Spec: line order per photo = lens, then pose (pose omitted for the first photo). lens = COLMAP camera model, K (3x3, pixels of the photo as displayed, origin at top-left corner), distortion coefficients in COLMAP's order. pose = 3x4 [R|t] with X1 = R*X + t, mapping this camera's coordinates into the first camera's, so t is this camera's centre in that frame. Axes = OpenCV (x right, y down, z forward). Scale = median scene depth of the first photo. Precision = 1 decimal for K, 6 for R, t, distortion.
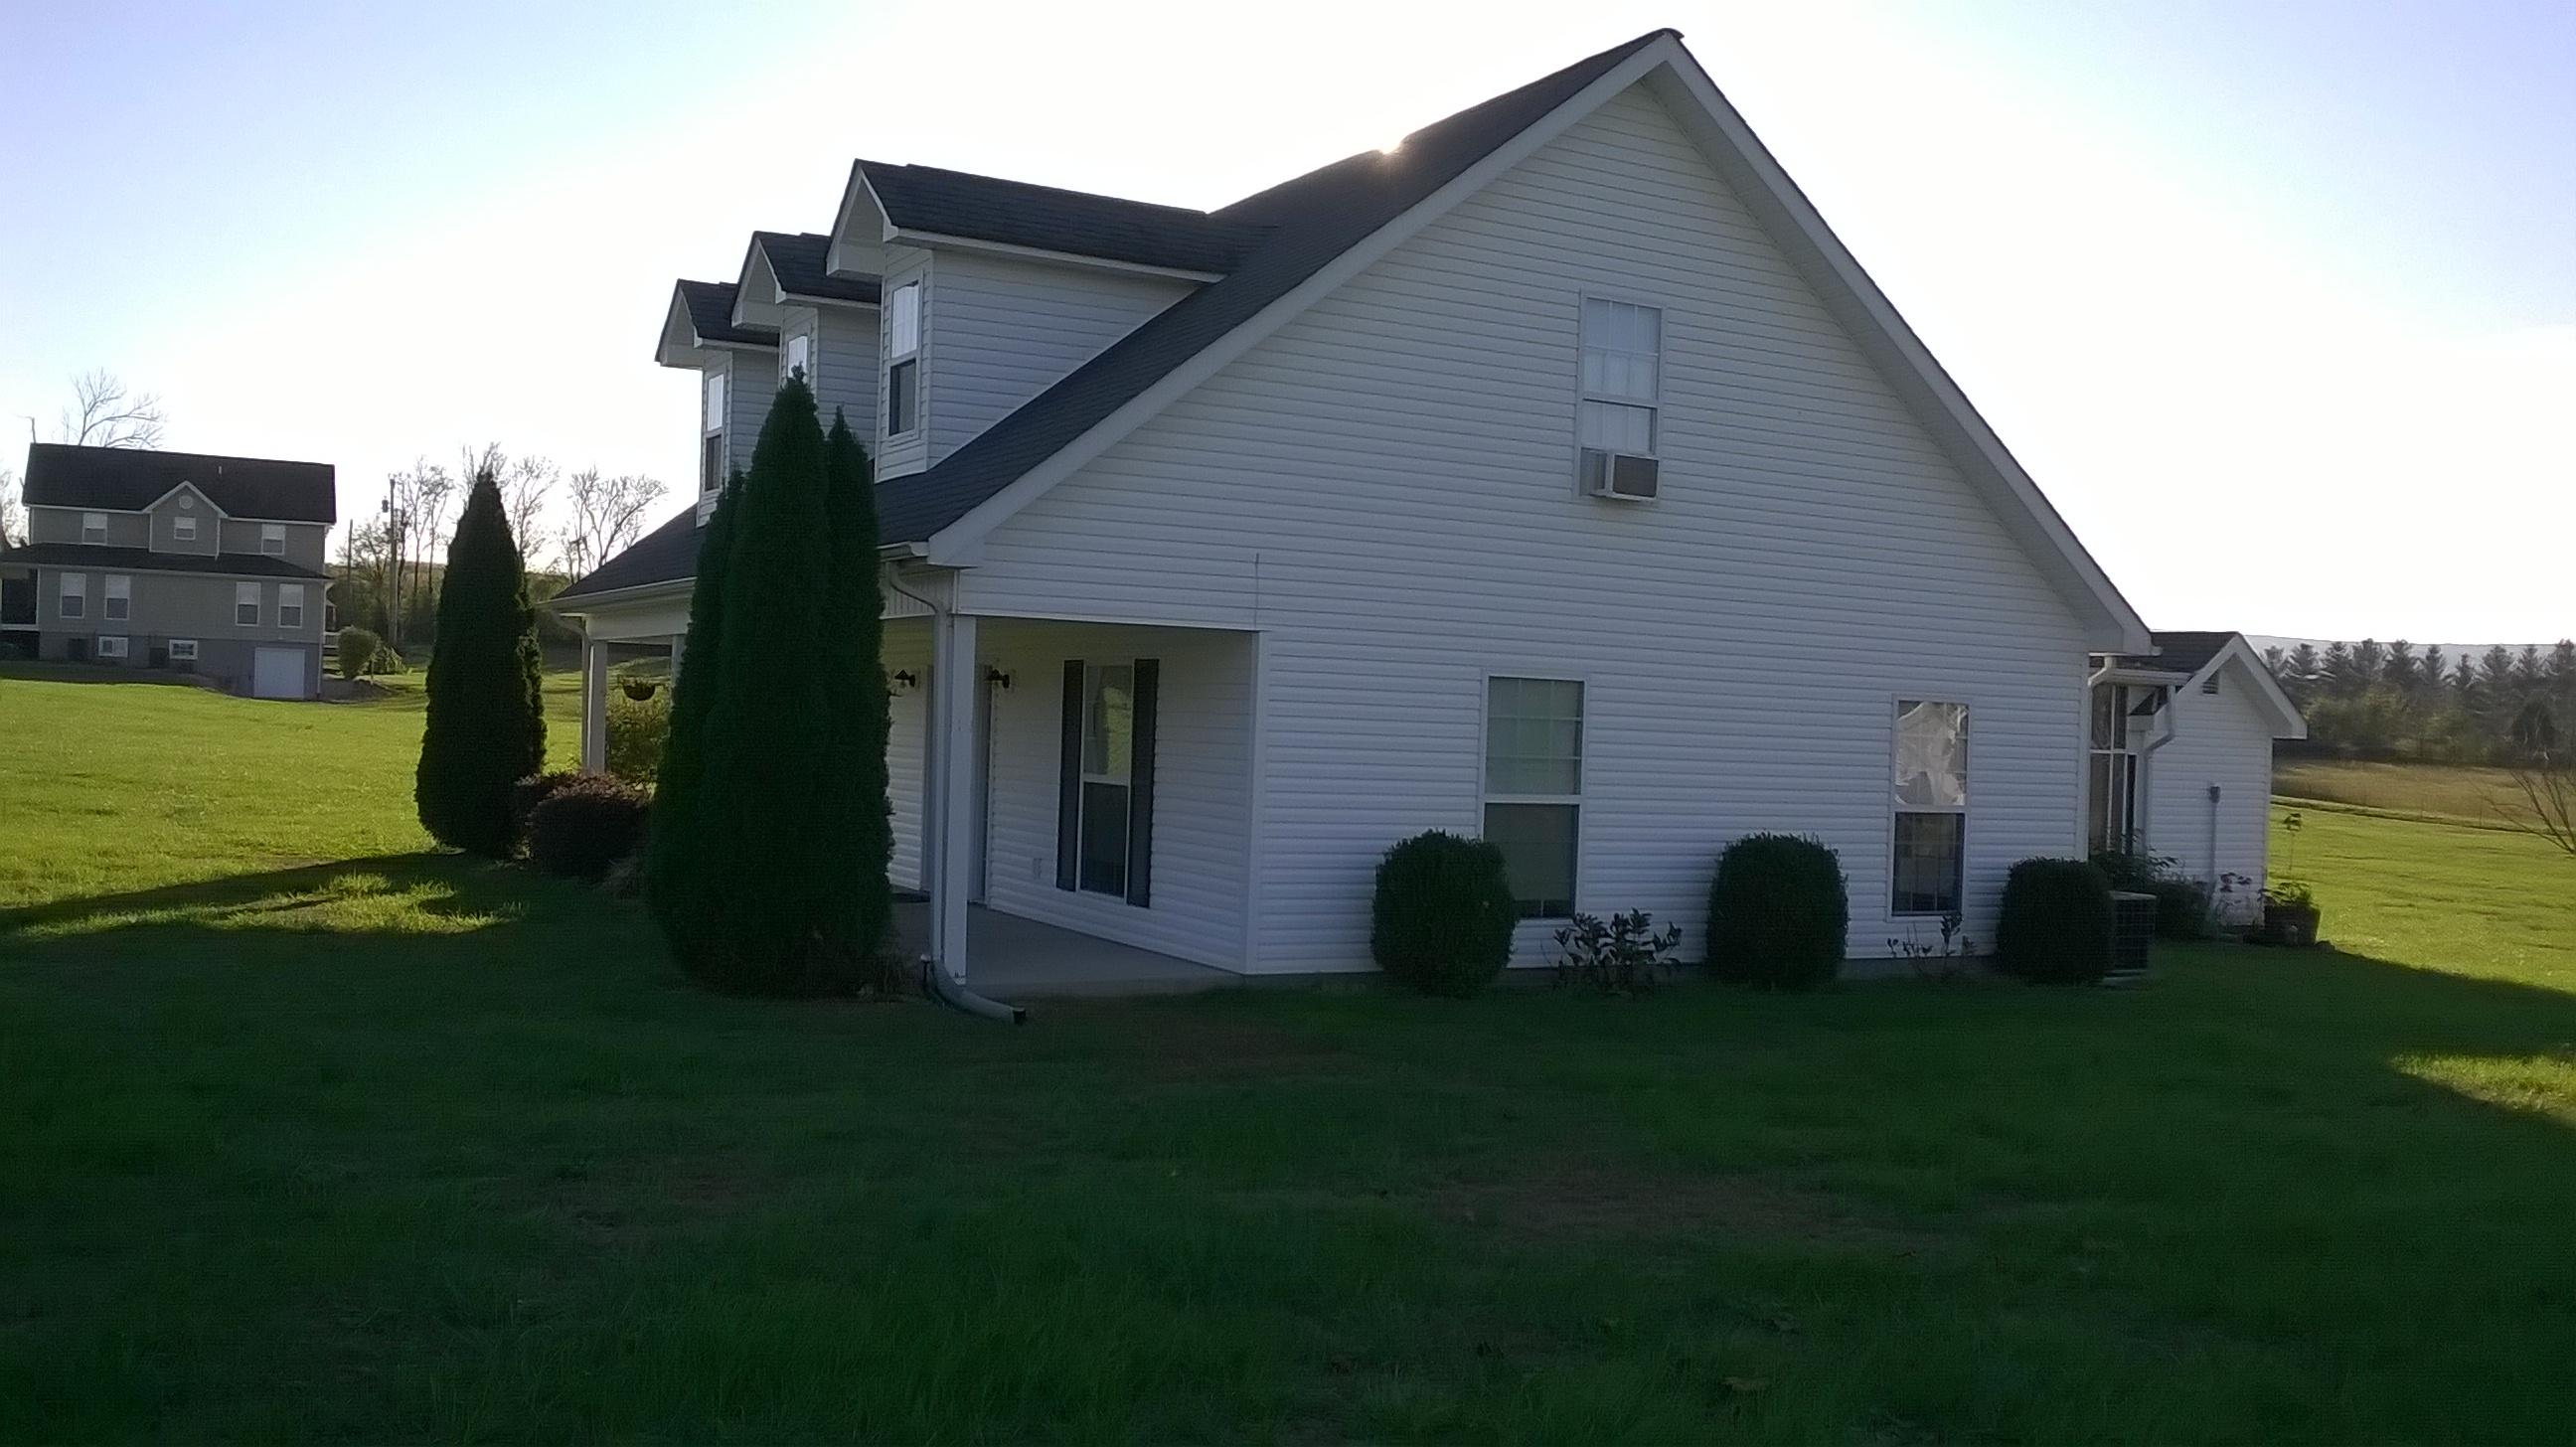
lens RADIAL K [[1959.6, 0, 1288.0], [0, 1959.6, 723.5], [0, 0, 1]] dist [-0.000421, -0.033022]
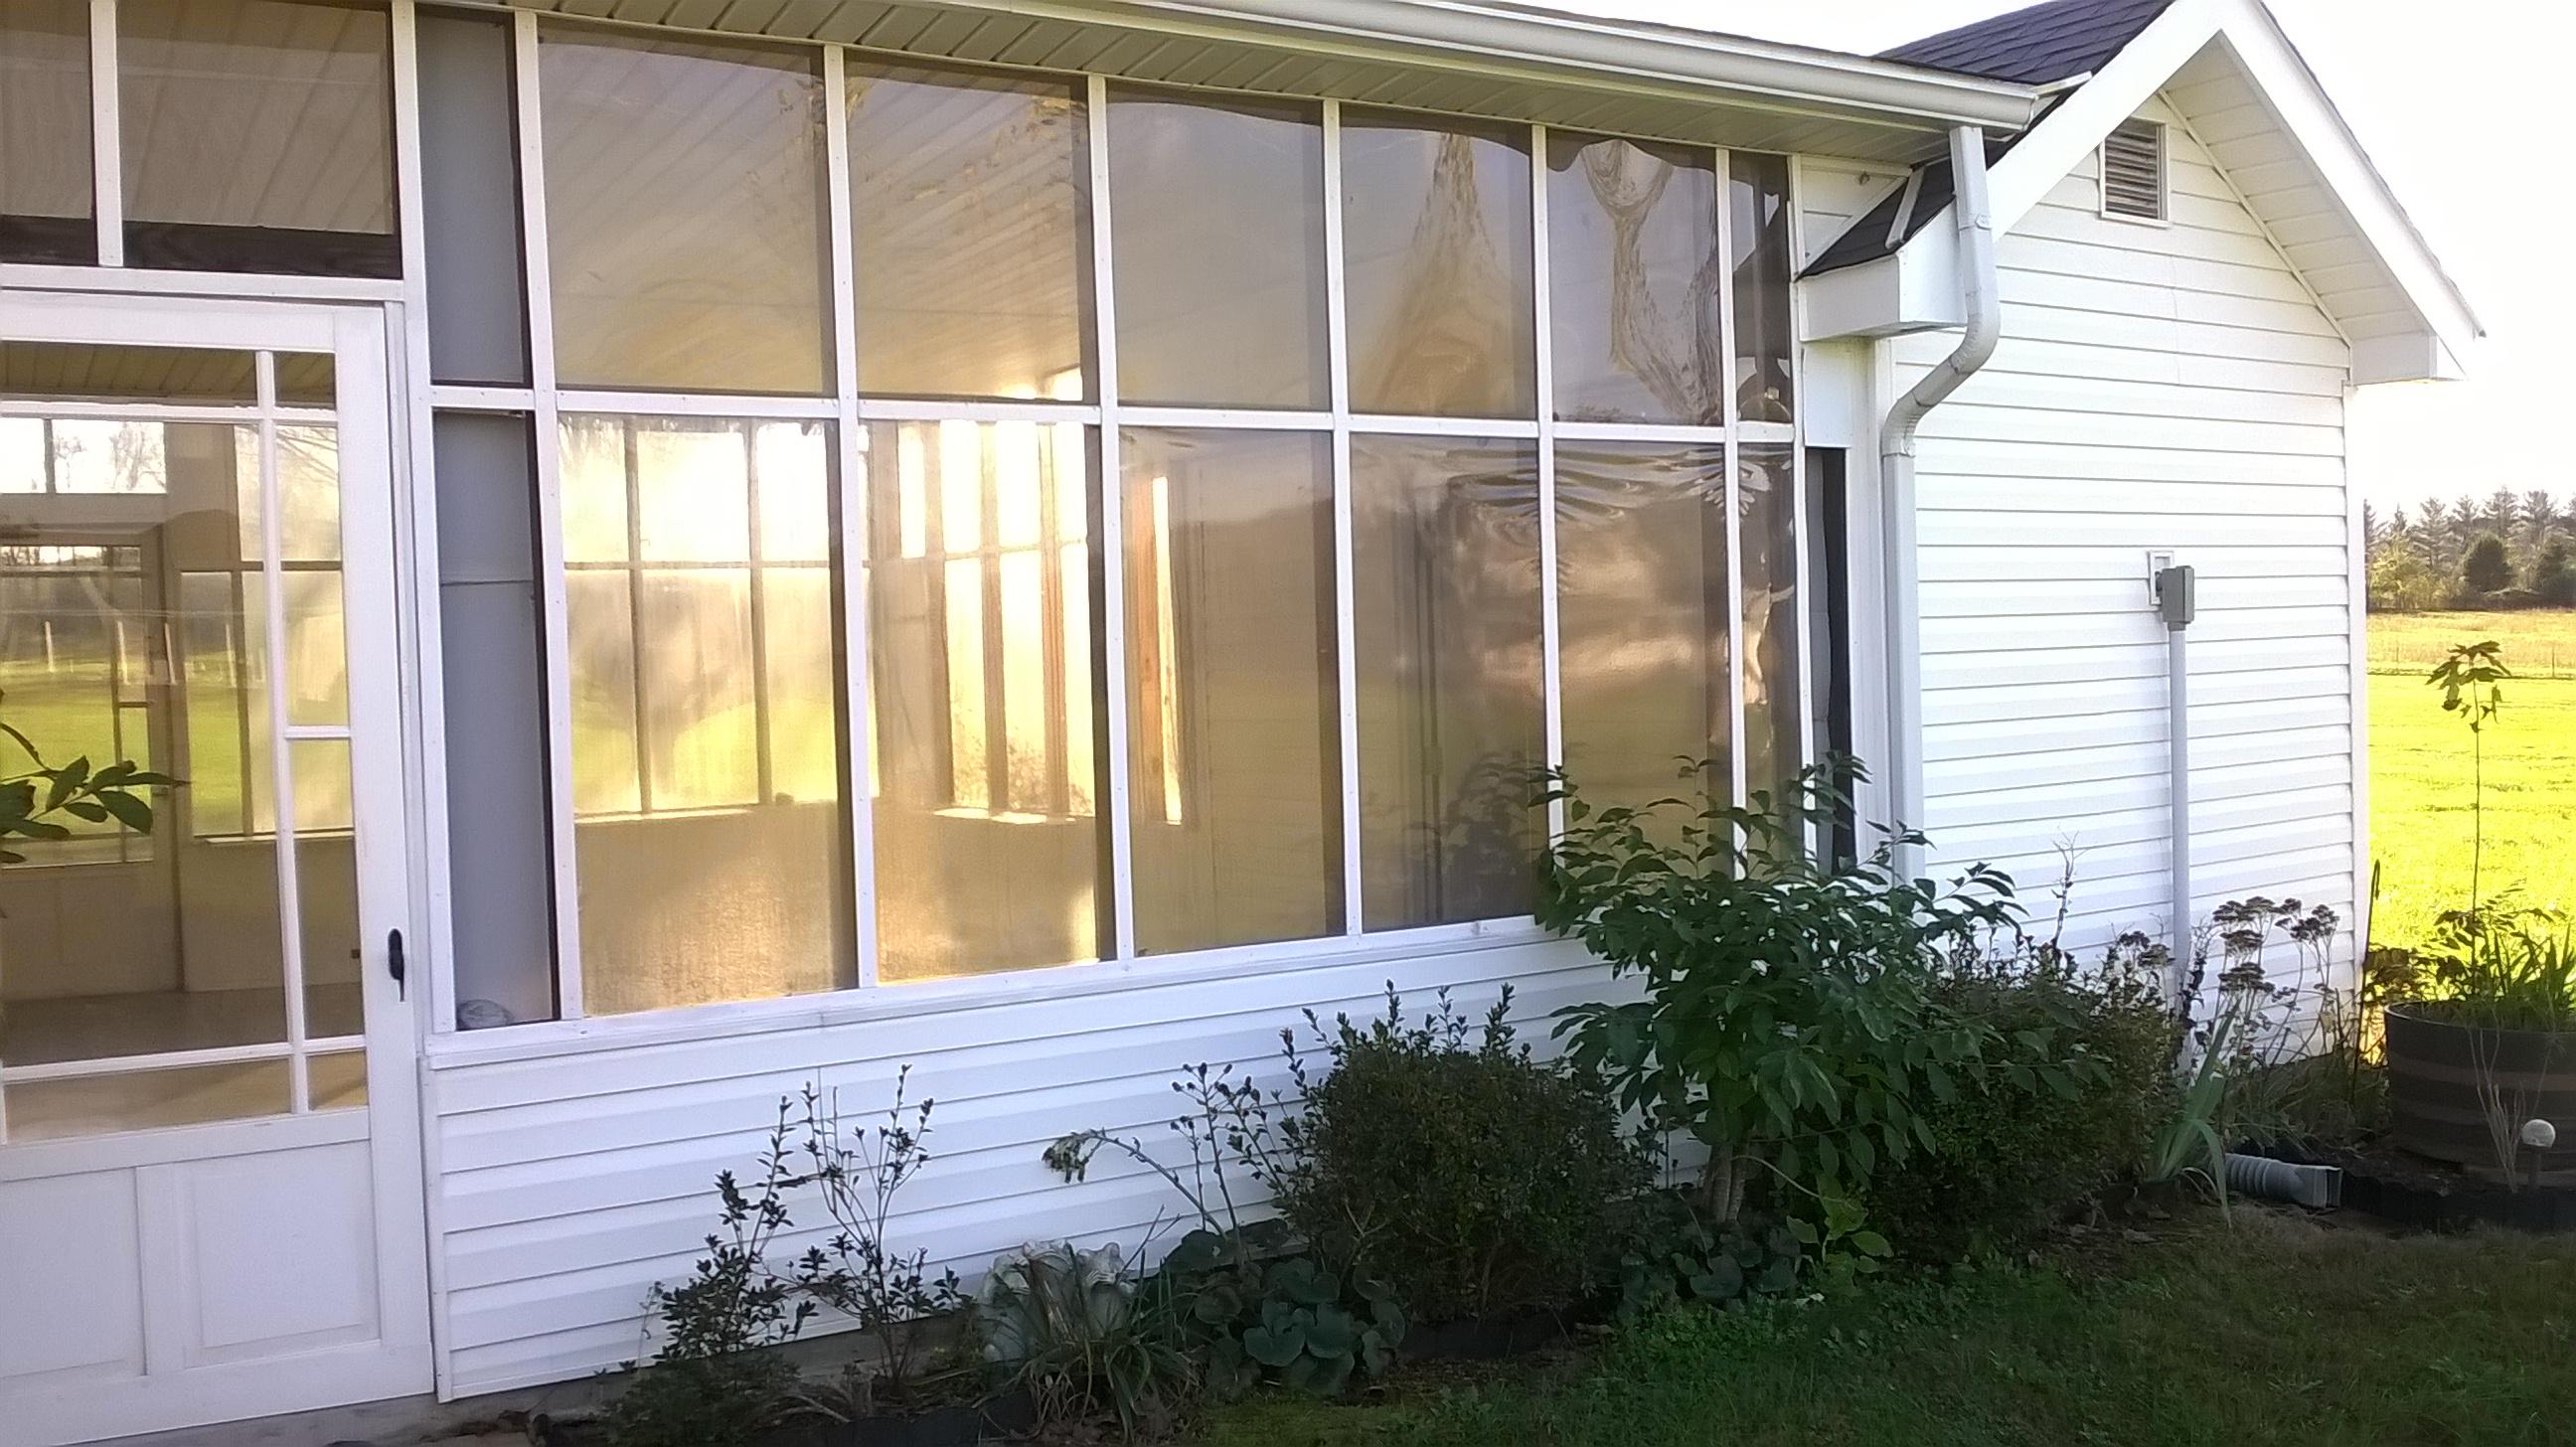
lens RADIAL K [[1899.8, 0, 1288.1], [0, 1899.8, 696.0], [0, 0, 1]] dist [-0.003167, -0.006372]
pose [[0.997668, -0.066200, 0.016633, 0.359782], [0.065808, 0.997564, 0.023136, 0.036767], [-0.018124, -0.021988, 0.999594, 0.768375]]
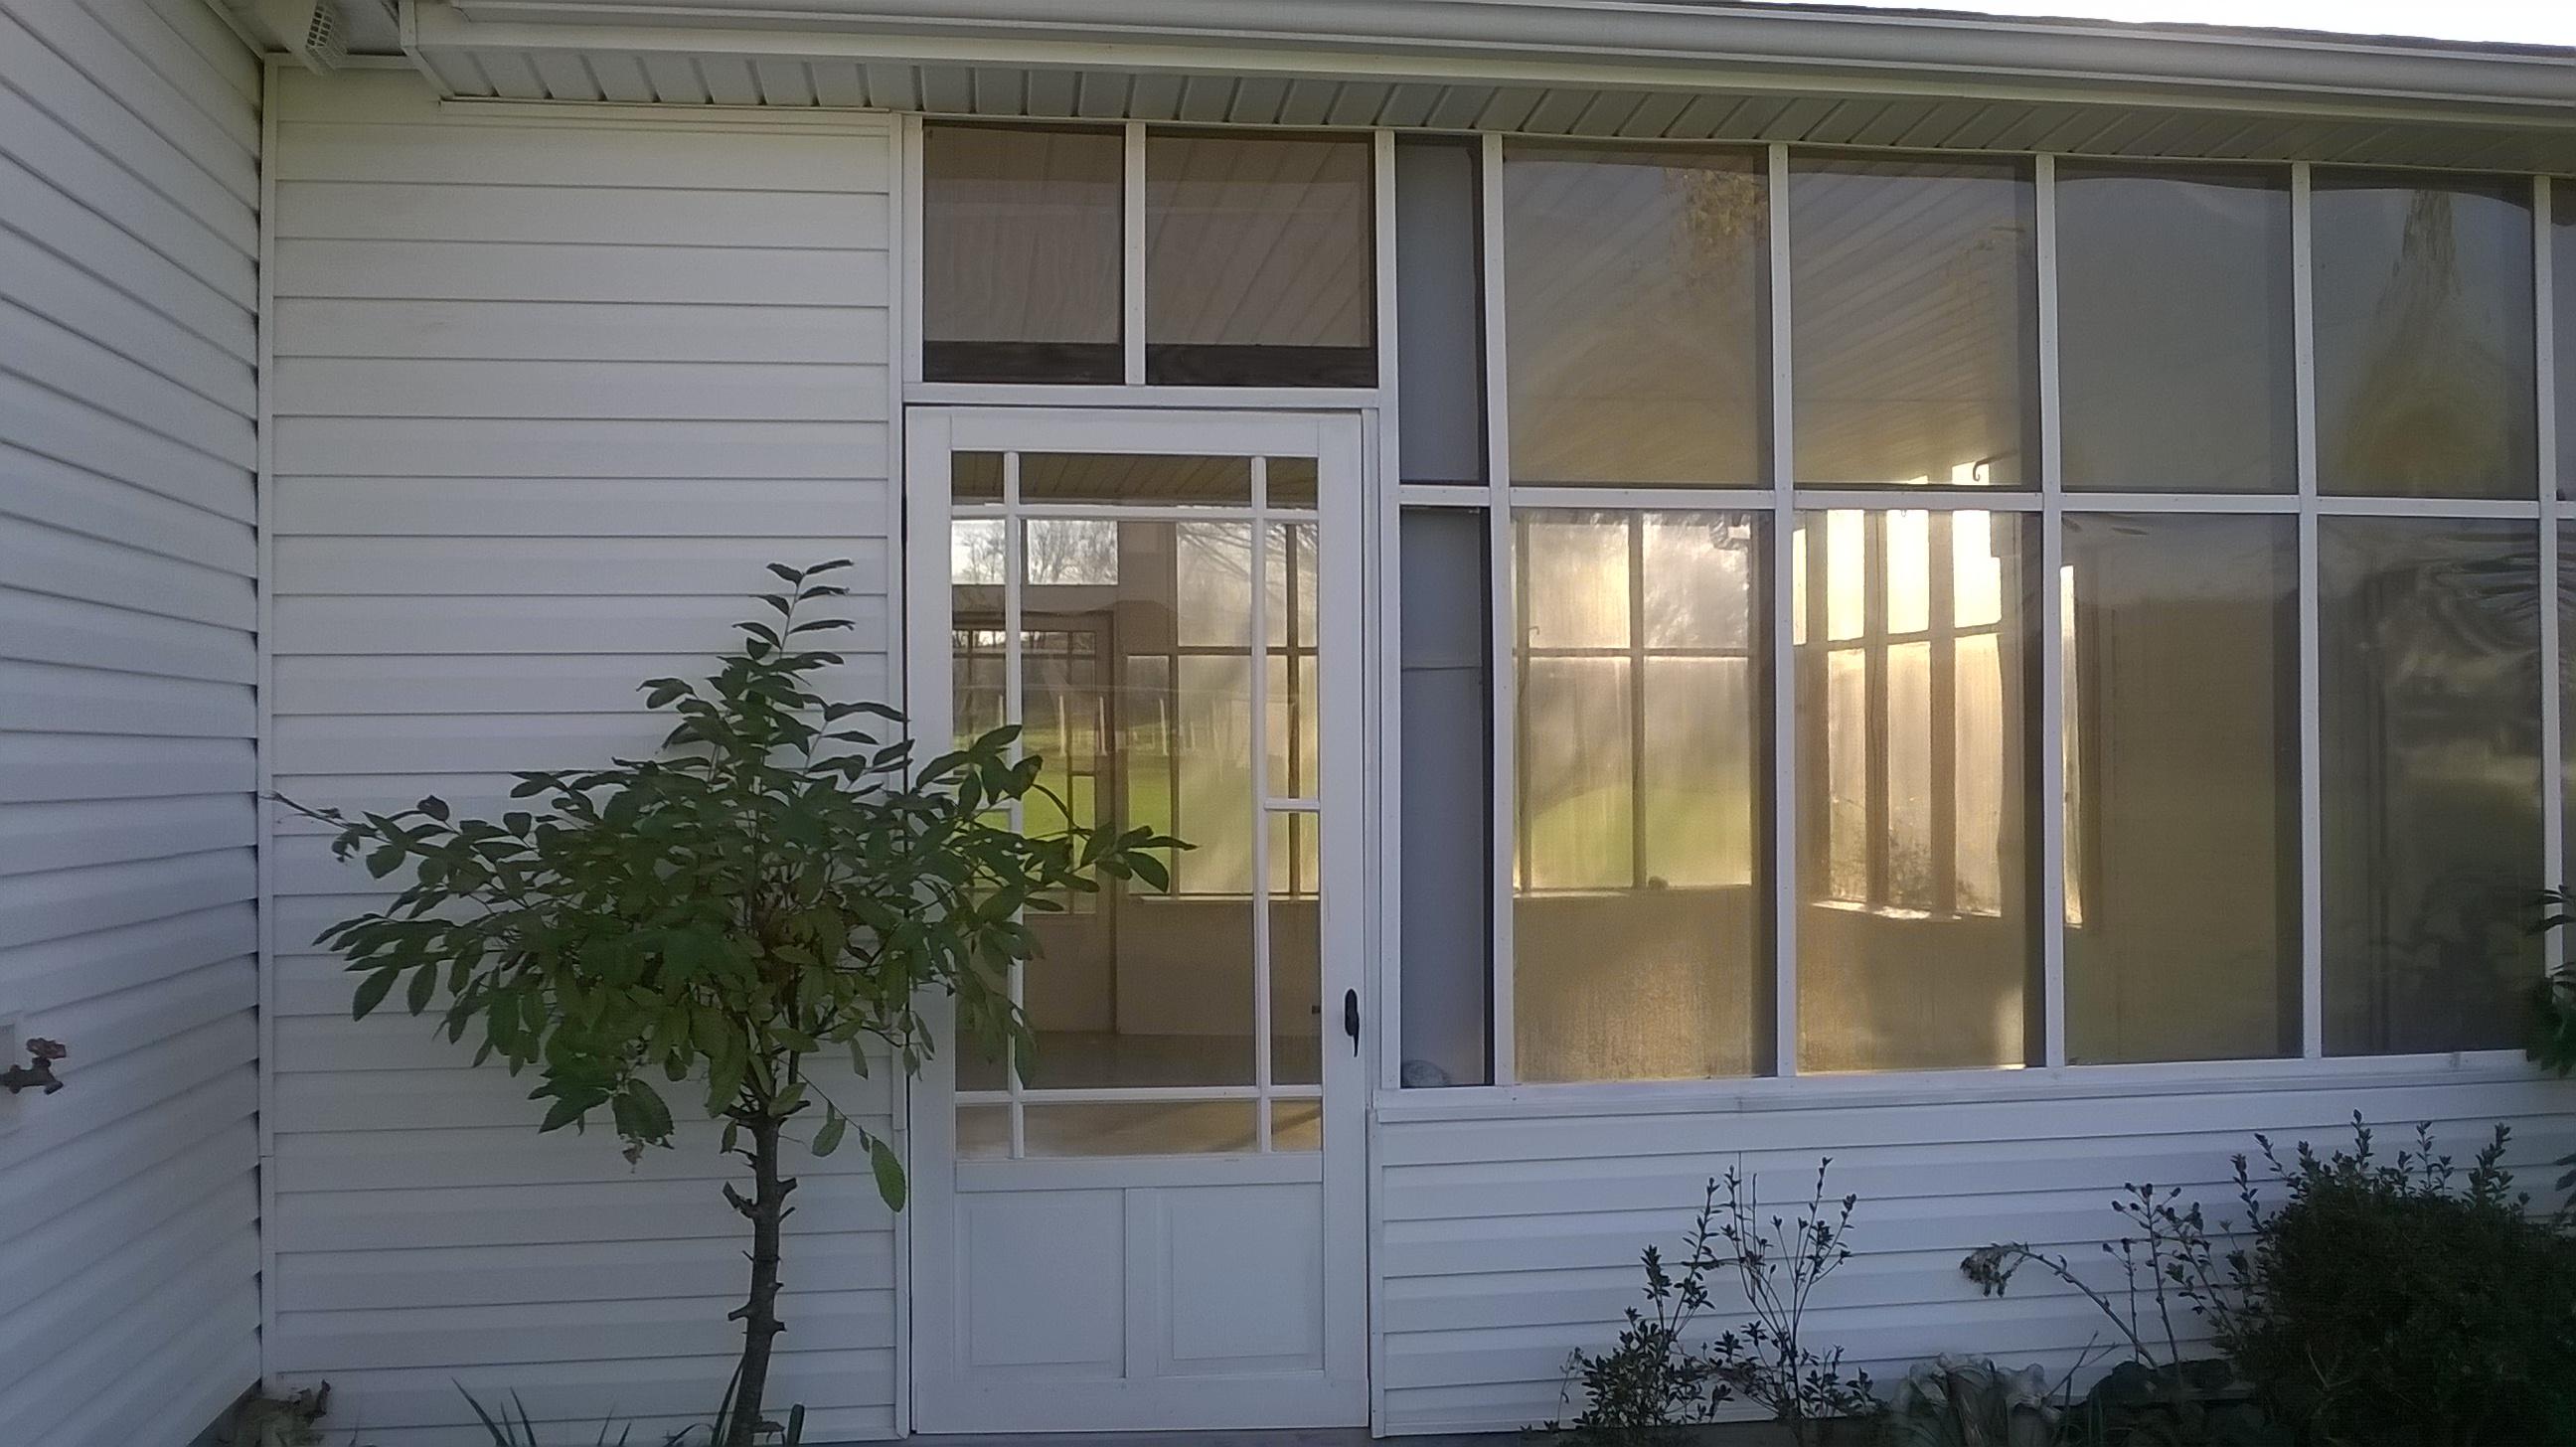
lens RADIAL K [[1959.6, 0, 1288.0], [0, 1959.6, 723.5], [0, 0, 1]] dist [-0.000421, -0.033022]
pose [[0.952067, -0.046707, -0.302304, 0.329793], [0.040525, 0.998822, -0.026694, 0.035360], [0.303195, 0.013163, 0.952838, 0.755346]]
